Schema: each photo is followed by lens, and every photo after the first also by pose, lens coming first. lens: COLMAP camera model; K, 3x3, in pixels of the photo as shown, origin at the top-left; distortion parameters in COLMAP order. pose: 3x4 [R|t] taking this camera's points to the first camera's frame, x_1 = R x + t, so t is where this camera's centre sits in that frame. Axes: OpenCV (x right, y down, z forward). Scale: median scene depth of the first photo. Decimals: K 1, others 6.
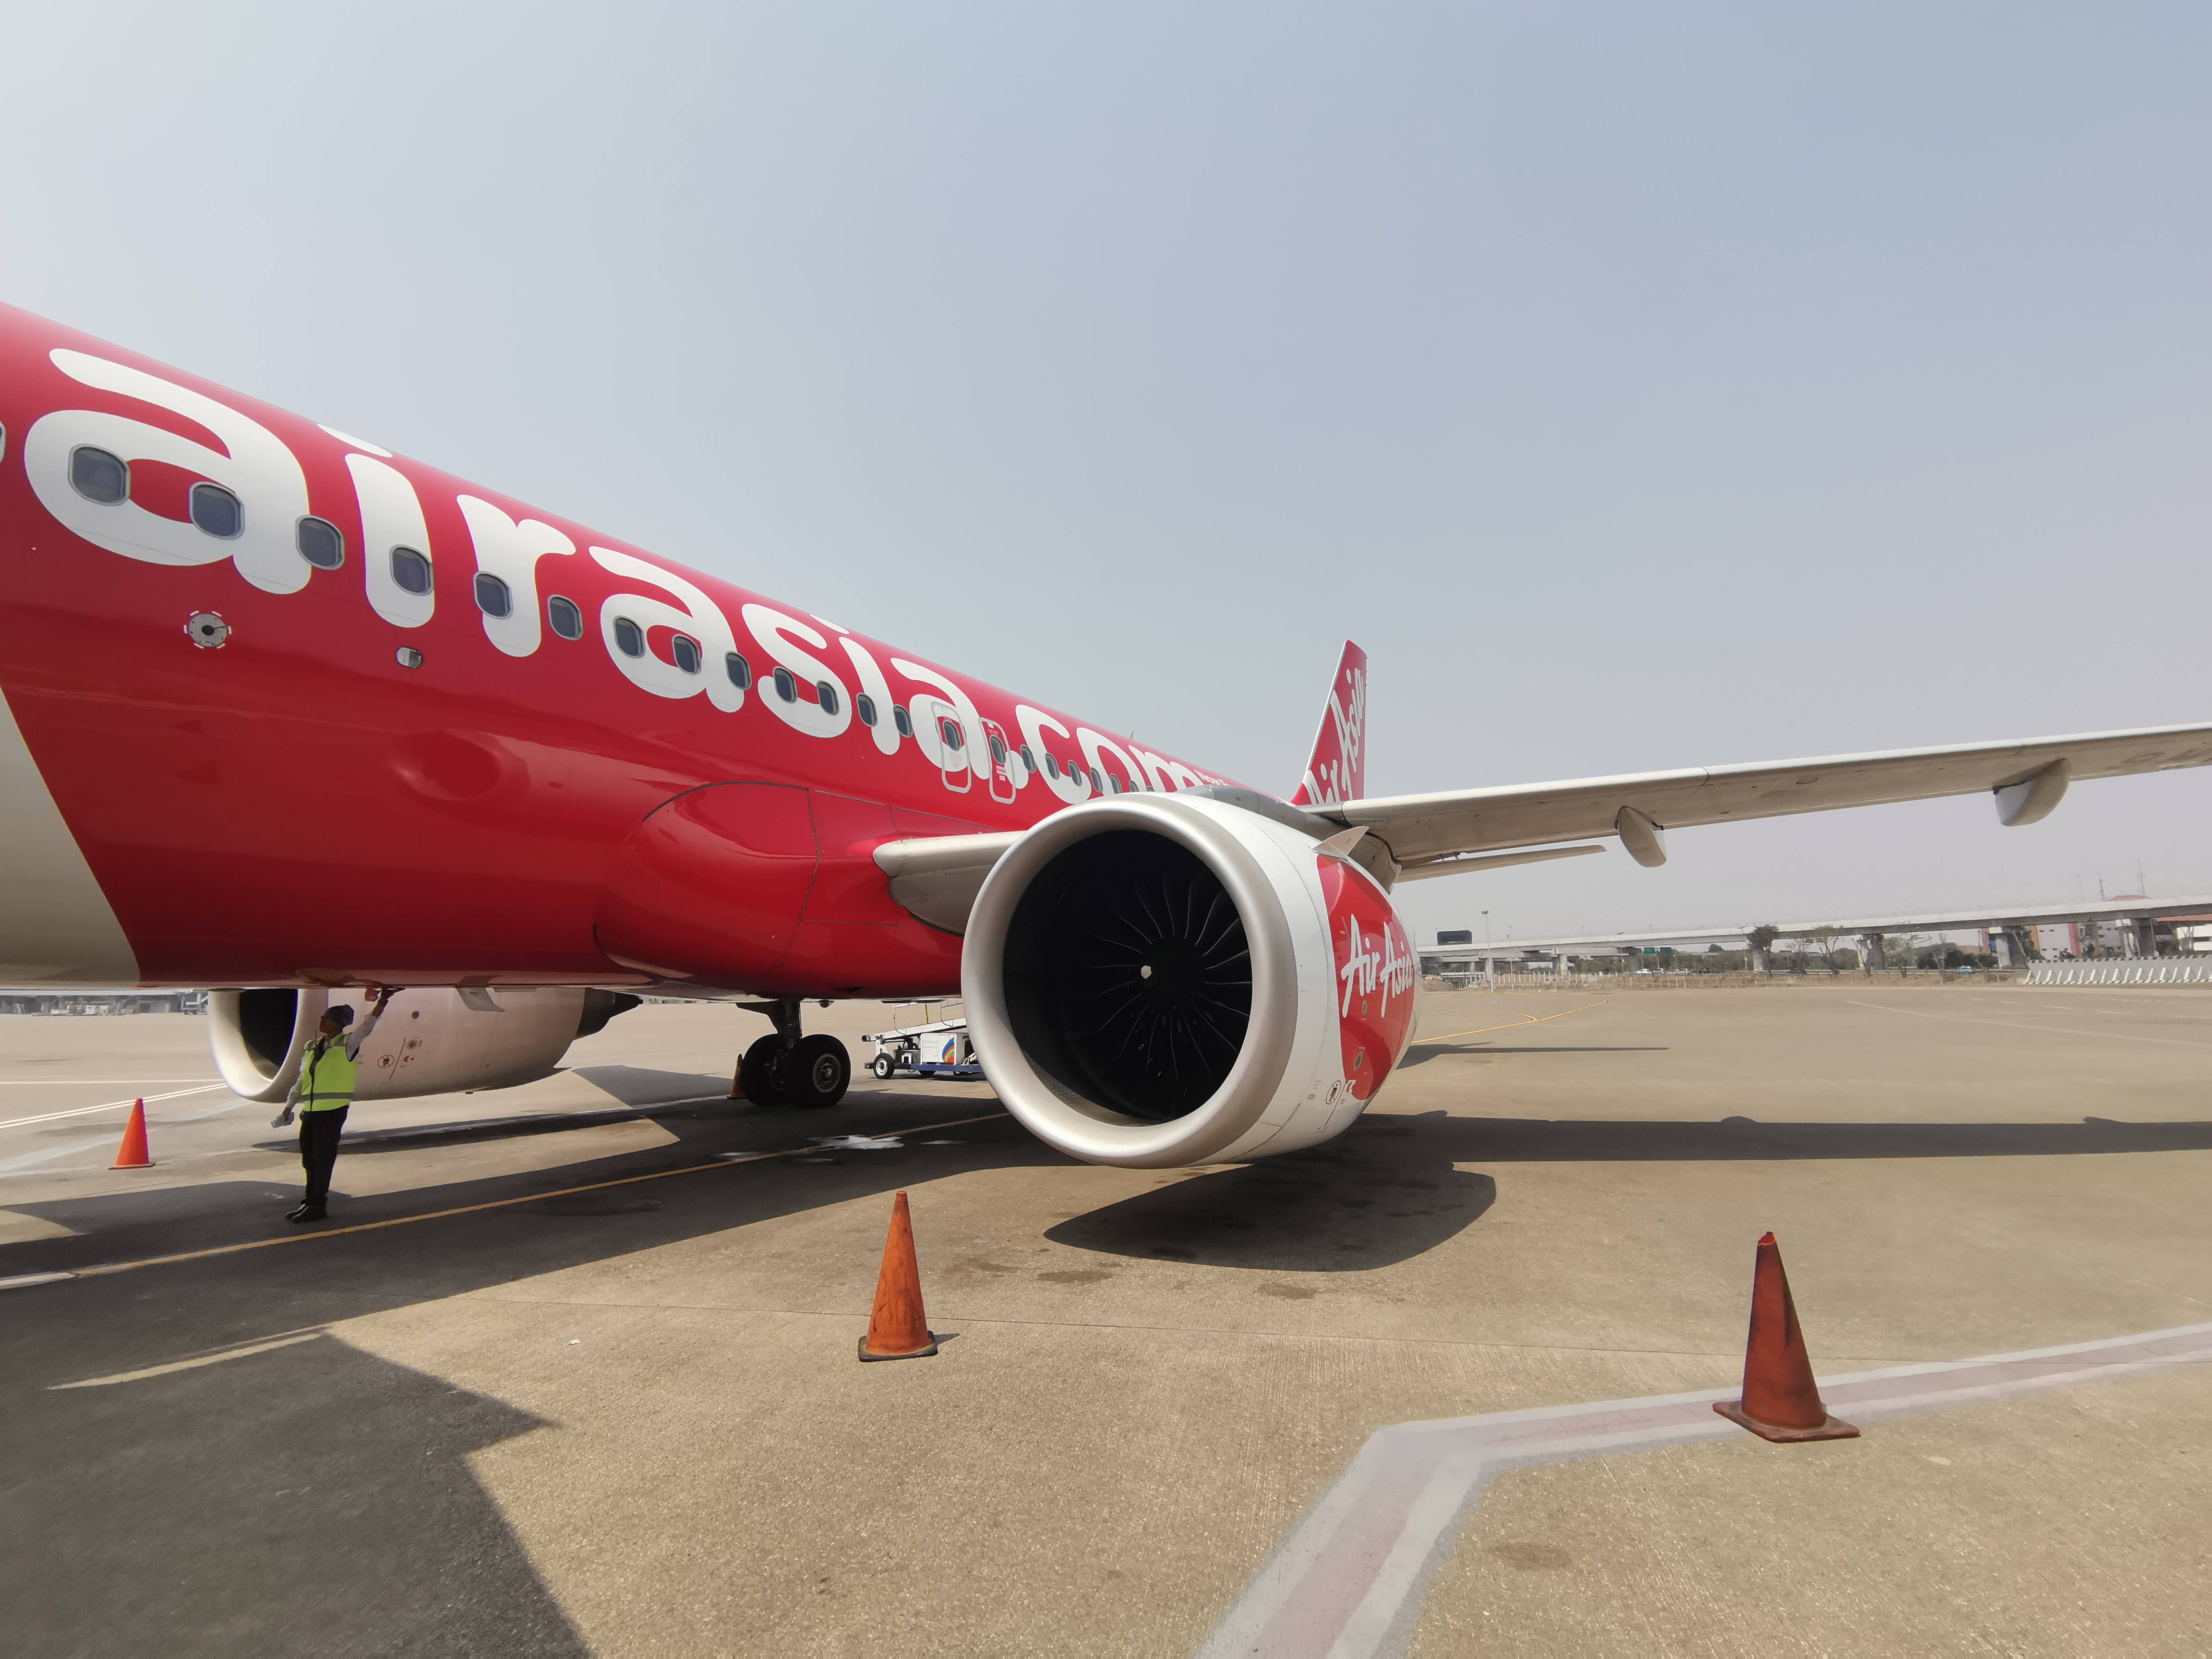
lens RADIAL K [[1067.5, 0, 1102.4], [0, 1067.5, 815.0], [0, 0, 1]] dist [0.009250, -0.009934]
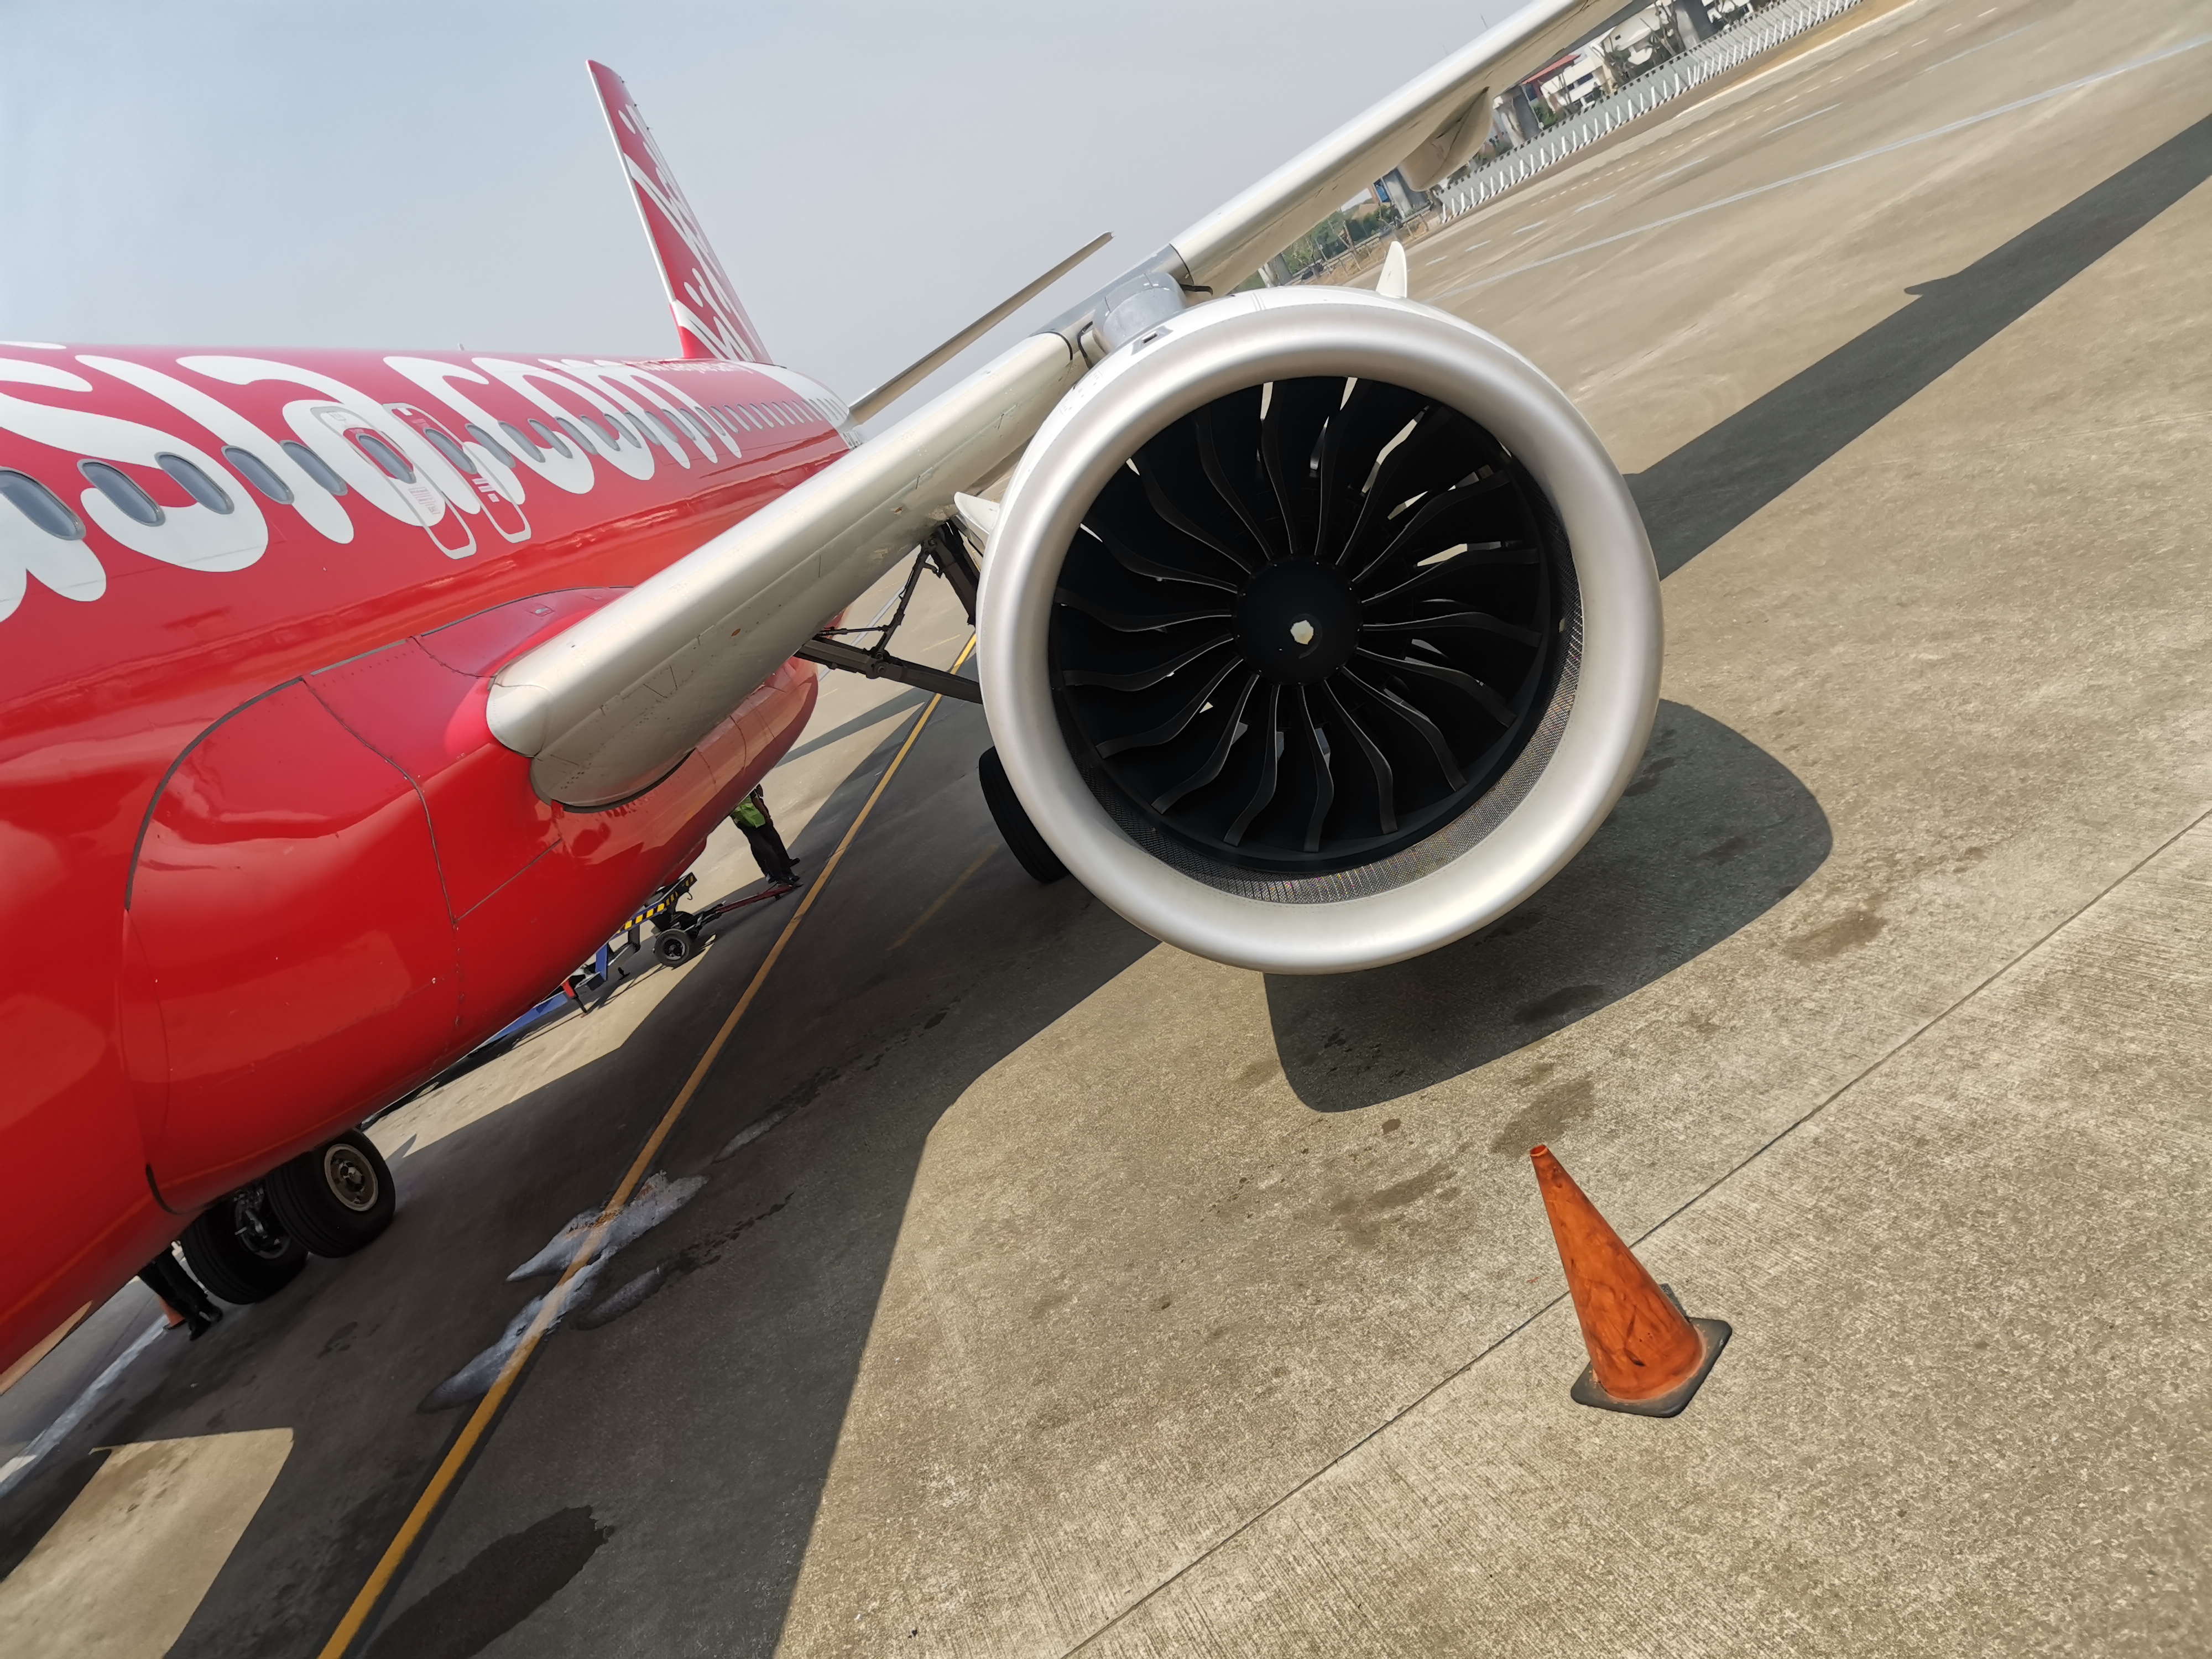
lens RADIAL K [[1654.8, 0, 1084.2], [0, 1654.8, 830.2], [0, 0, 1]] dist [-0.003932, -0.051356]
pose [[0.775340, -0.517685, 0.361732, -0.333249], [0.397073, 0.844996, 0.358210, -0.097259], [-0.491102, -0.134101, 0.860718, 0.242717]]
